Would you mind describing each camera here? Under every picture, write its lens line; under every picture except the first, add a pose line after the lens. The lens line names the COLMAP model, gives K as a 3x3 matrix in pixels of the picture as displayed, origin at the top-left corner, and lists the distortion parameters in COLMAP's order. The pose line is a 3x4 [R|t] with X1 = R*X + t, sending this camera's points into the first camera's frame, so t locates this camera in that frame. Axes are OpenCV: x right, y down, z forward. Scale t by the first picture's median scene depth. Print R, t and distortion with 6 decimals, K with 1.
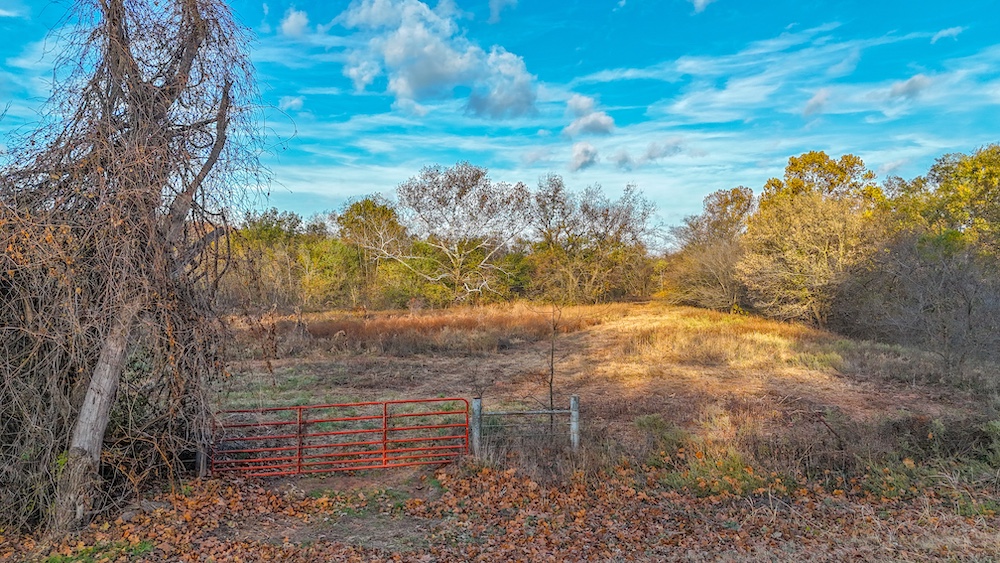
lens RADIAL K [[733.6, 0, 500.0], [0, 733.6, 281.5], [0, 0, 1]] dist [0.094972, -0.092046]
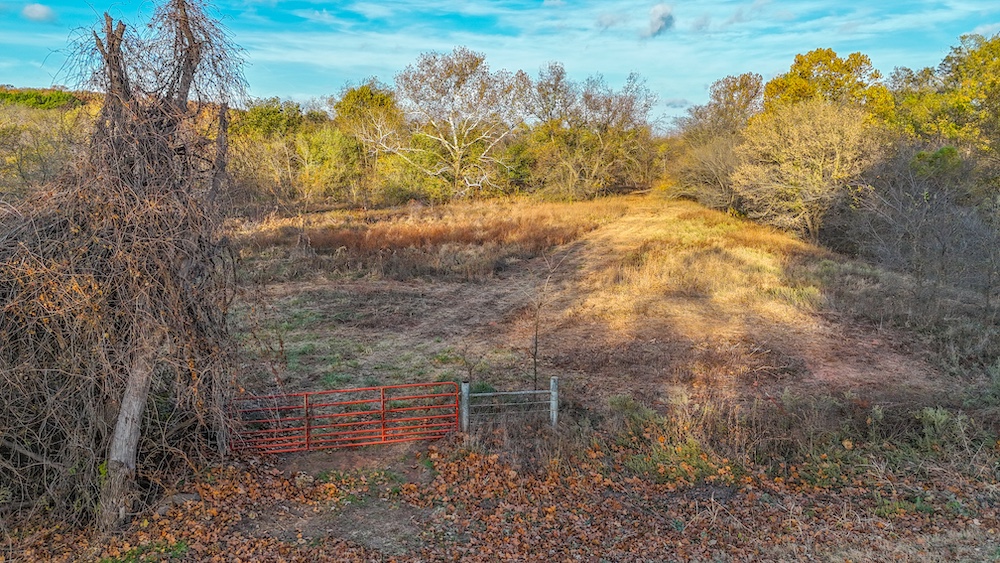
lens RADIAL K [[733.6, 0, 500.0], [0, 733.6, 281.5], [0, 0, 1]] dist [0.094972, -0.092046]
pose [[0.999993, -0.000262, -0.003670, 0.007189], [0.000874, 0.985833, 0.167725, -0.051778], [0.003574, -0.167727, 0.985827, -0.019134]]
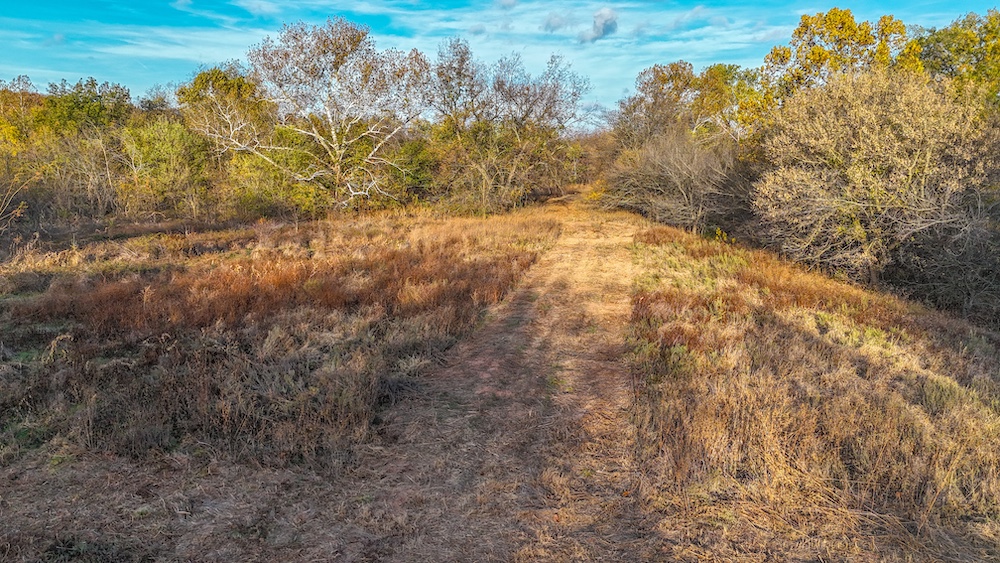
lens RADIAL K [[731.4, 0, 514.7], [0, 731.4, 287.0], [0, 0, 1]] dist [0.067220, -0.093805]
pose [[0.988461, -0.027150, 0.149022, 0.017261], [0.000921, 0.984865, 0.173319, -0.049433], [-0.151472, -0.171182, 0.973526, 0.408375]]
